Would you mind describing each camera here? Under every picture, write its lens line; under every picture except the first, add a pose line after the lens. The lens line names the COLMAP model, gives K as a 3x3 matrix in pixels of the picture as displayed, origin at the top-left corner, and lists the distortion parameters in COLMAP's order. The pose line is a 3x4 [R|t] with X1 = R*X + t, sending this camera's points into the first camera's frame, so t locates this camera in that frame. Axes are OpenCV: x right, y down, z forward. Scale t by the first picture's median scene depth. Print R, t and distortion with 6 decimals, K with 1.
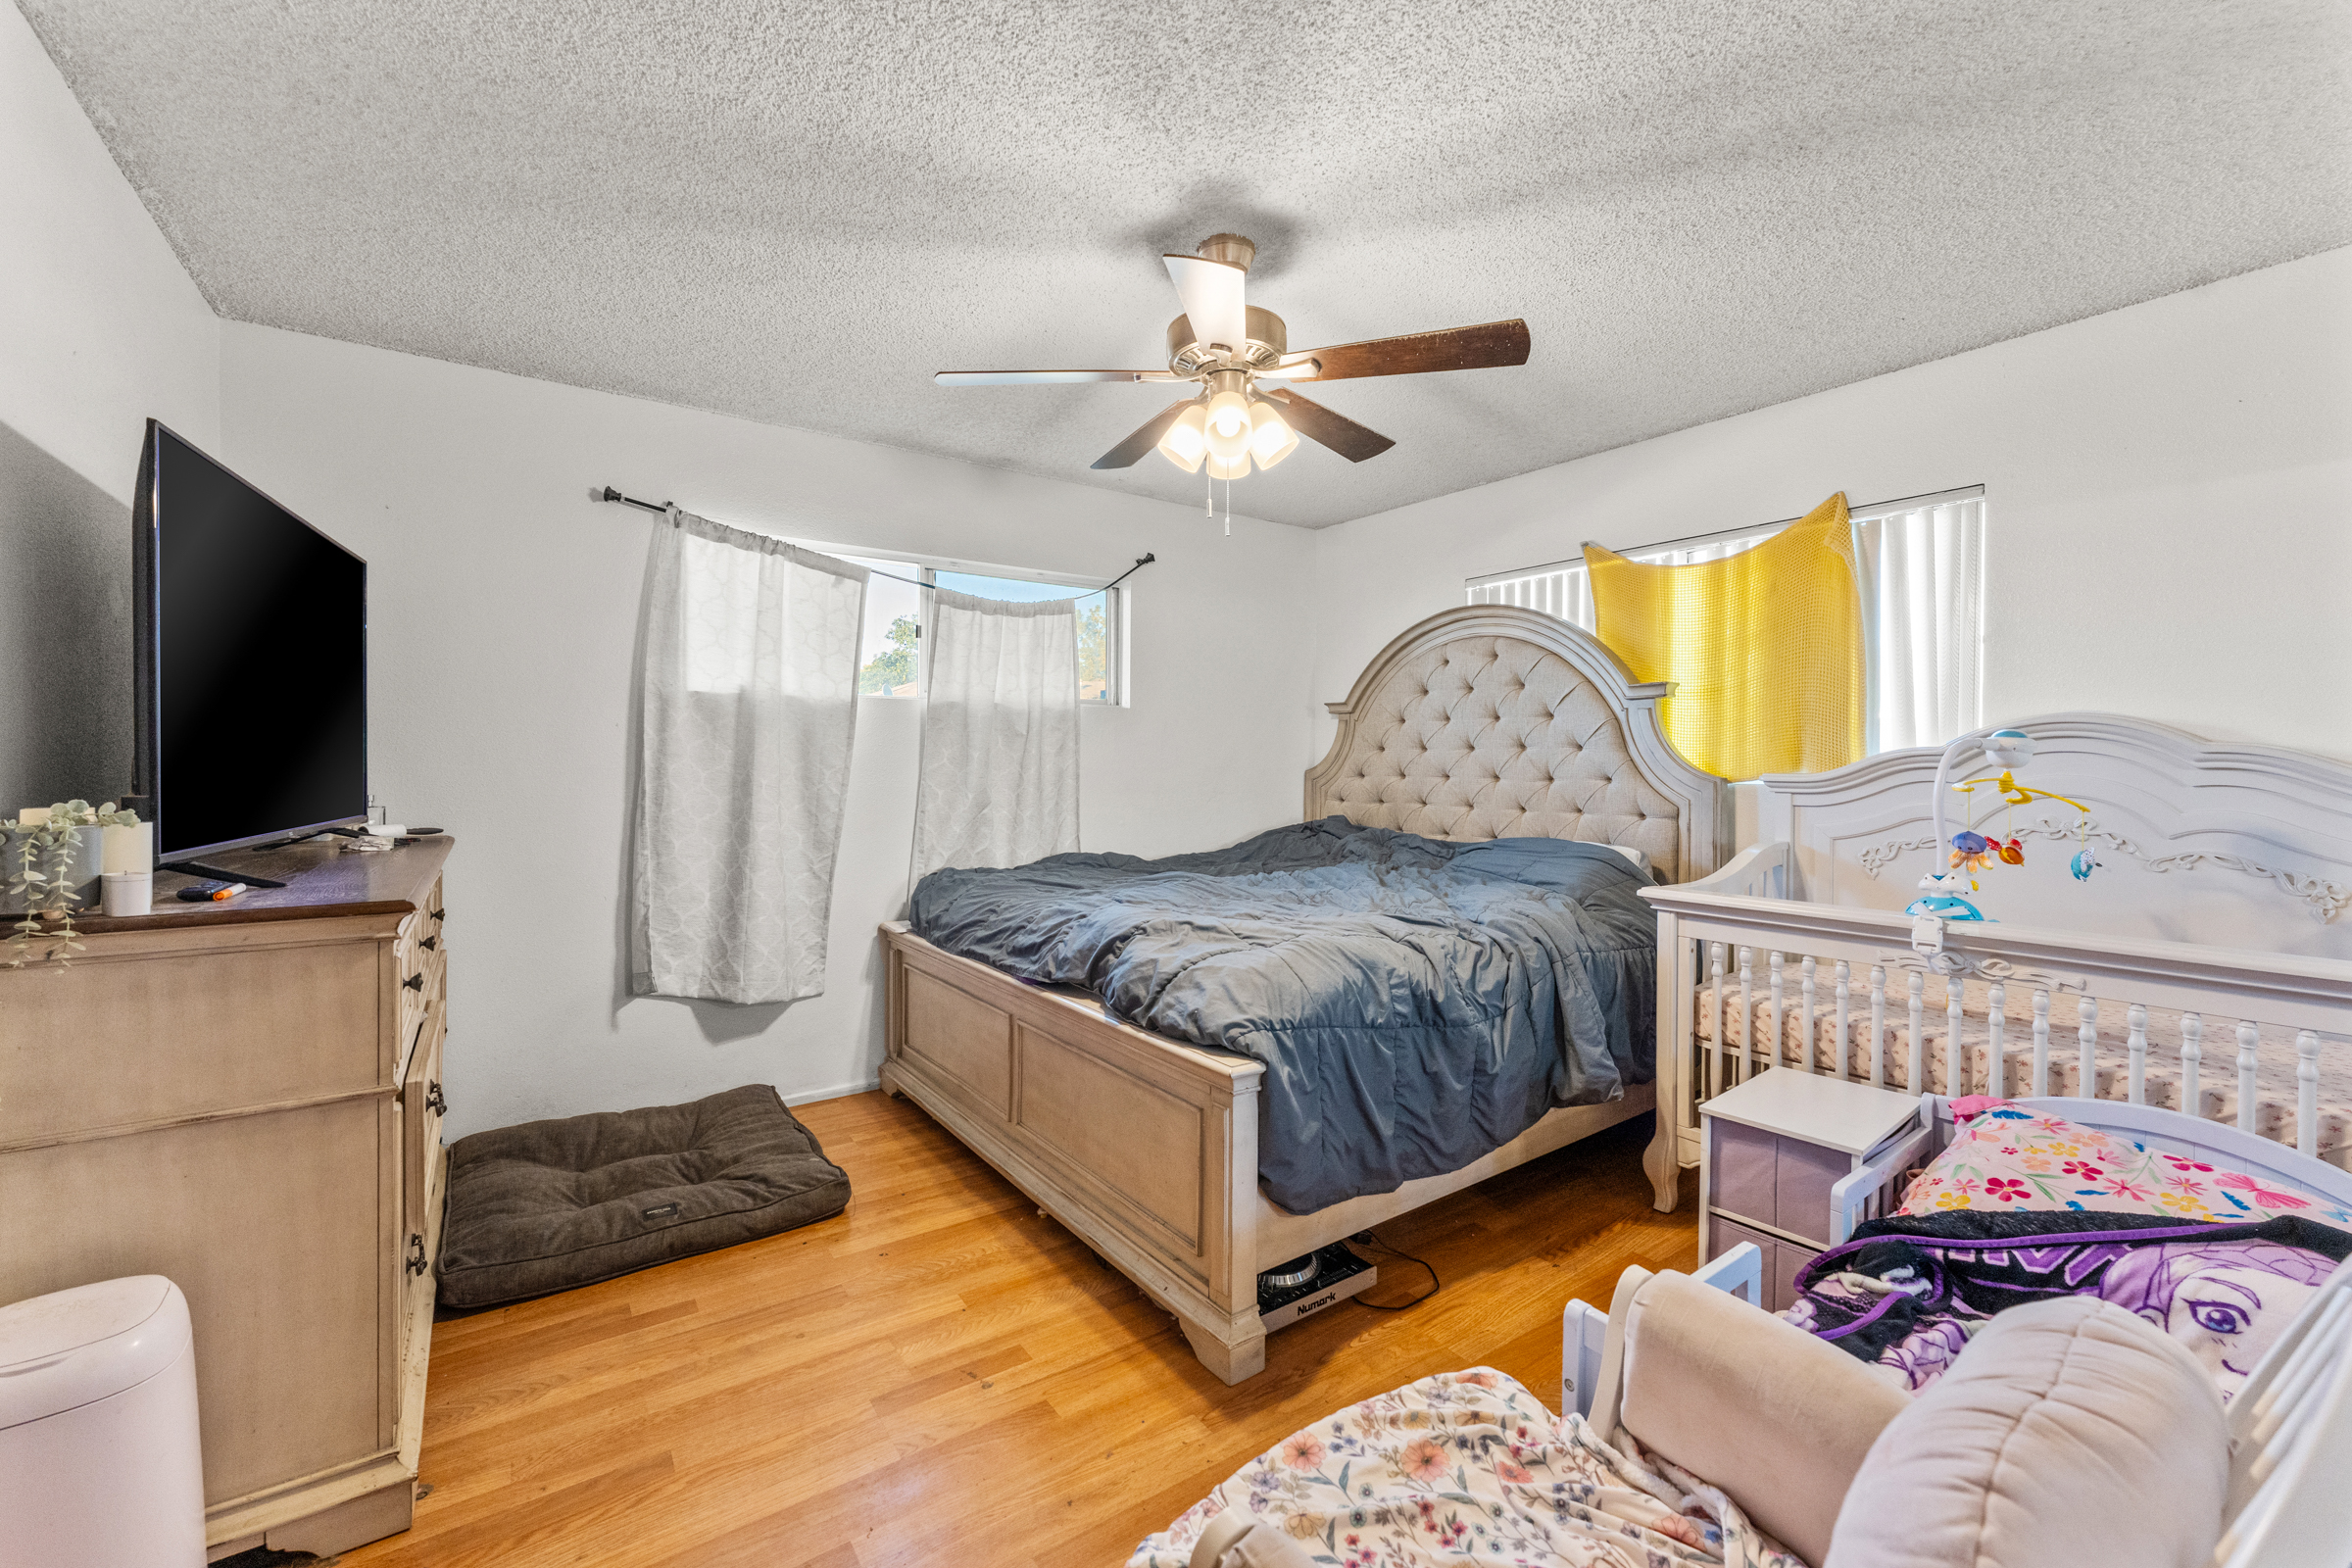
lens RADIAL K [[941.1, 0, 1177.8], [0, 941.1, 770.7], [0, 0, 1]] dist [-0.001595, -0.000032]
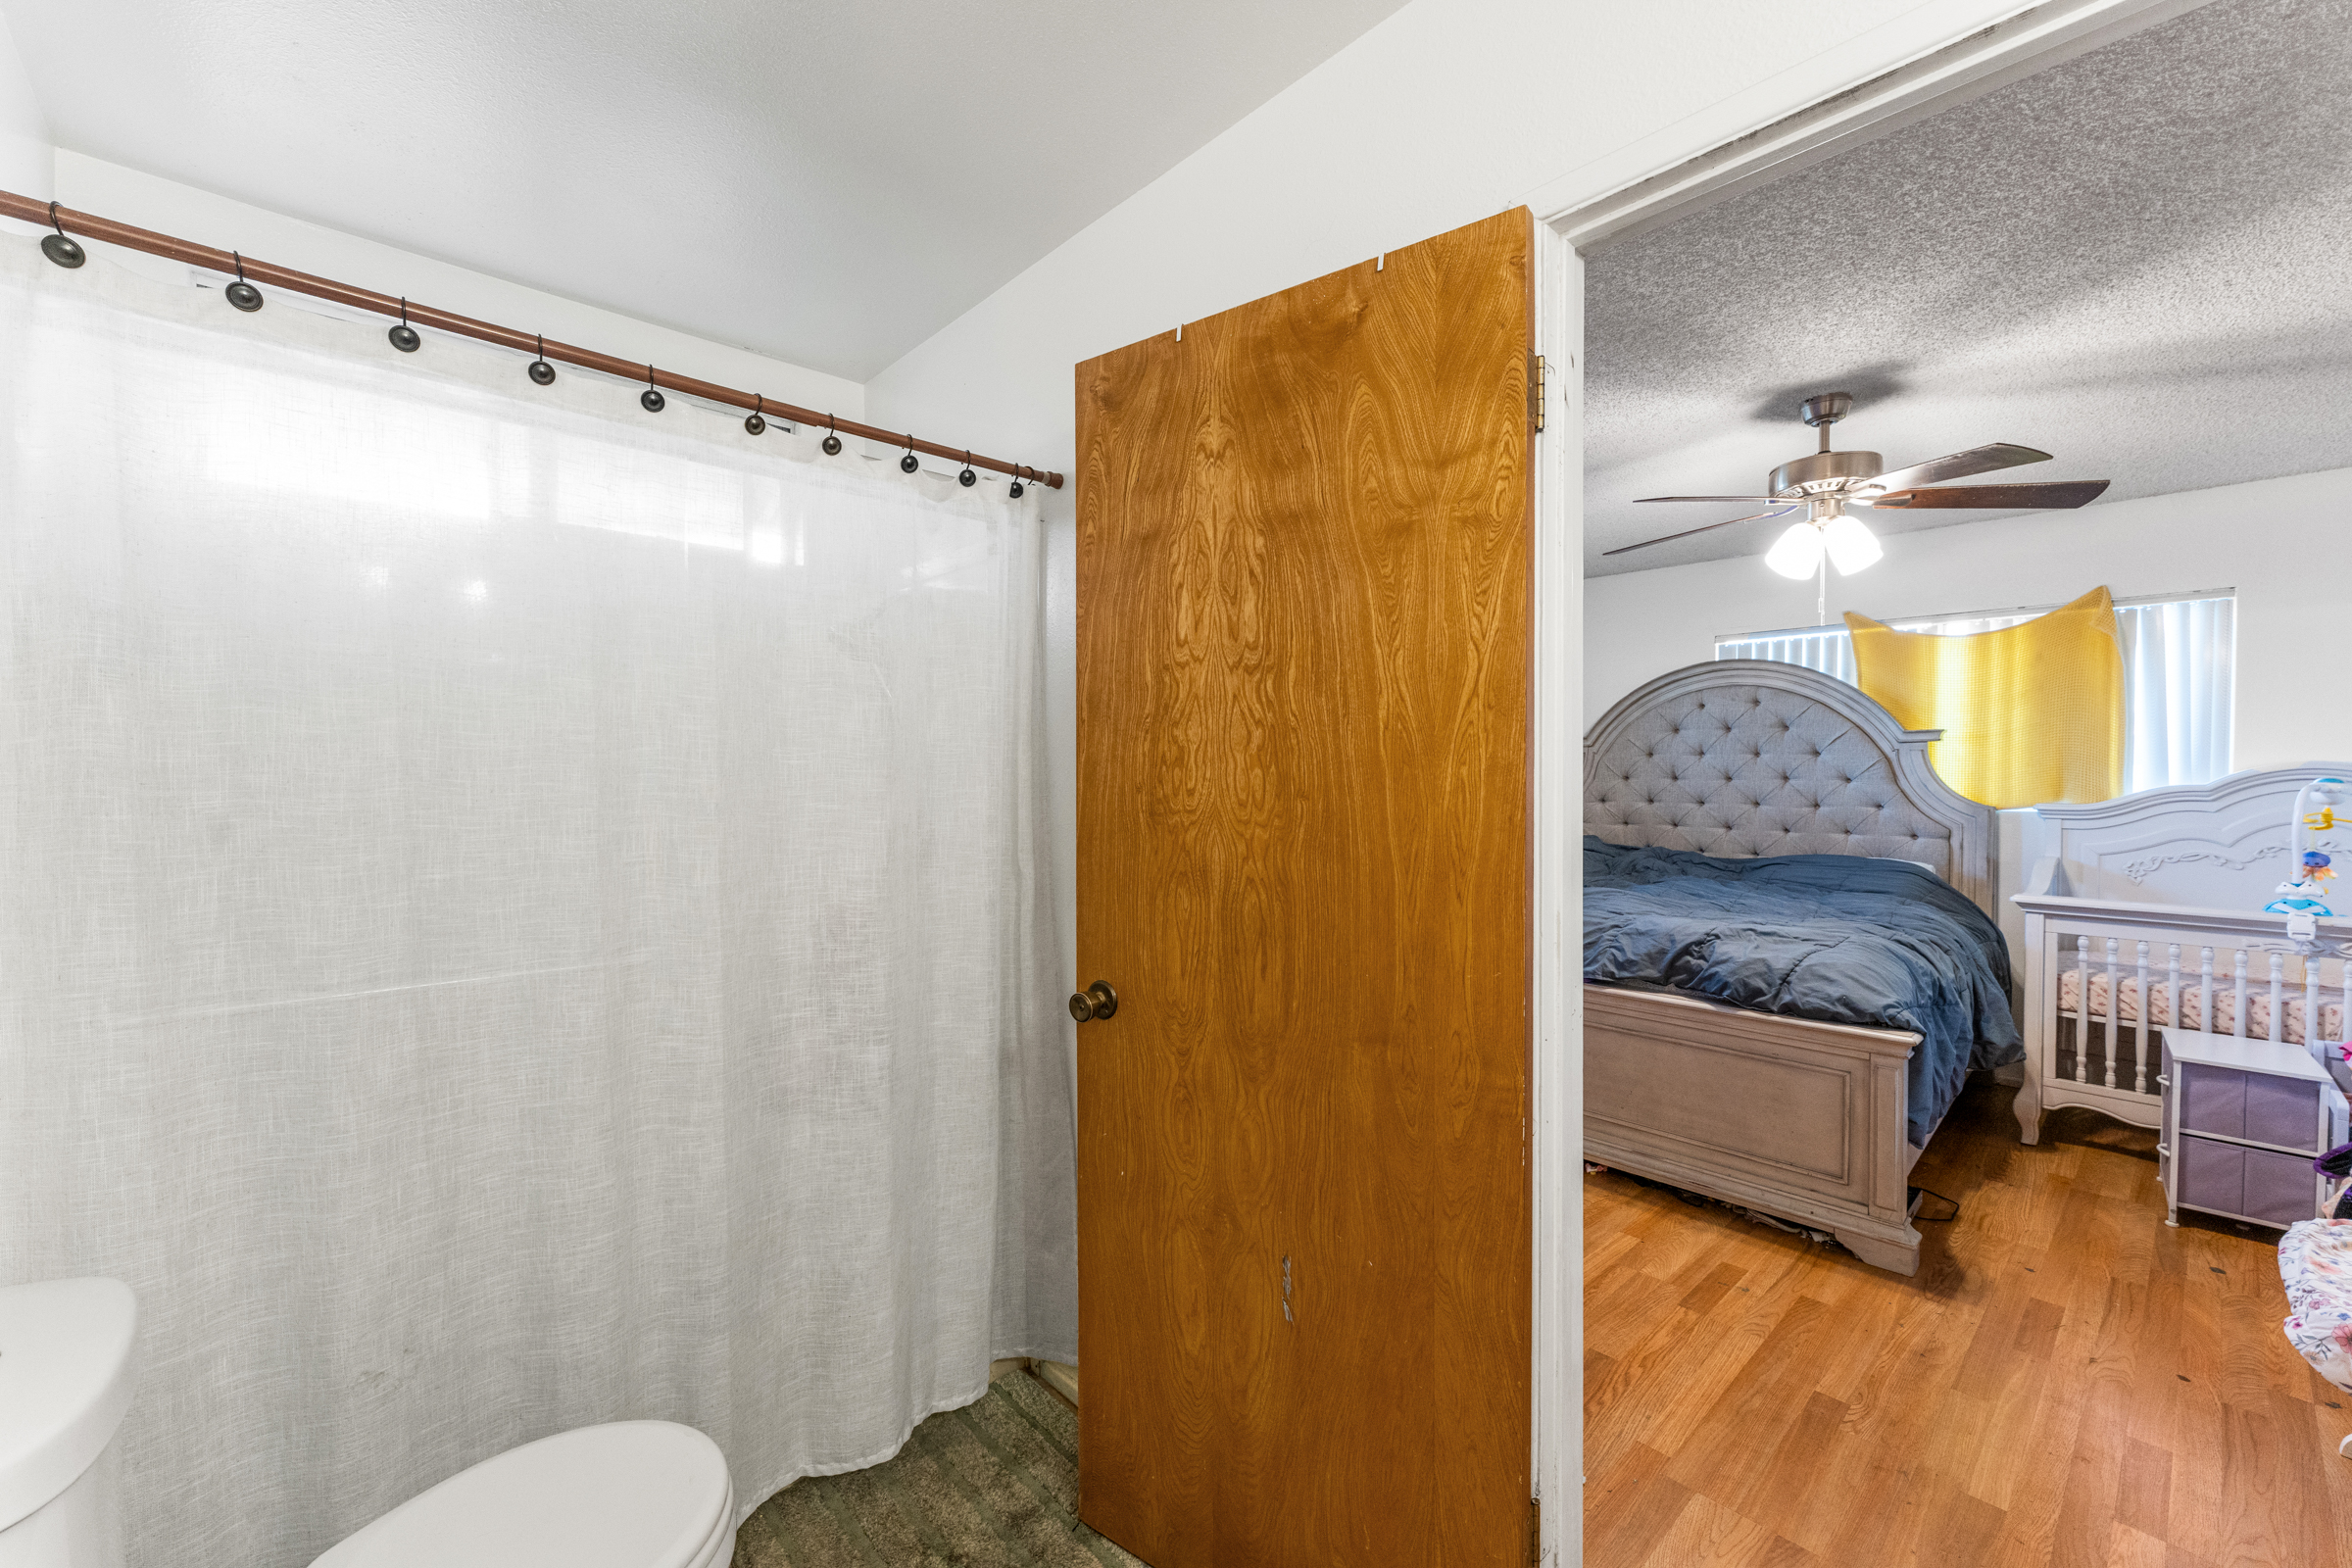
lens RADIAL K [[941.1, 0, 1113.2], [0, 941.1, 783.3], [0, 0, 1]] dist [-0.001595, -0.000032]
pose [[0.992137, -0.000902, 0.125153, -0.860232], [0.000170, 0.999983, 0.005859, -0.035334], [-0.125156, -0.005792, 0.992120, -0.118719]]
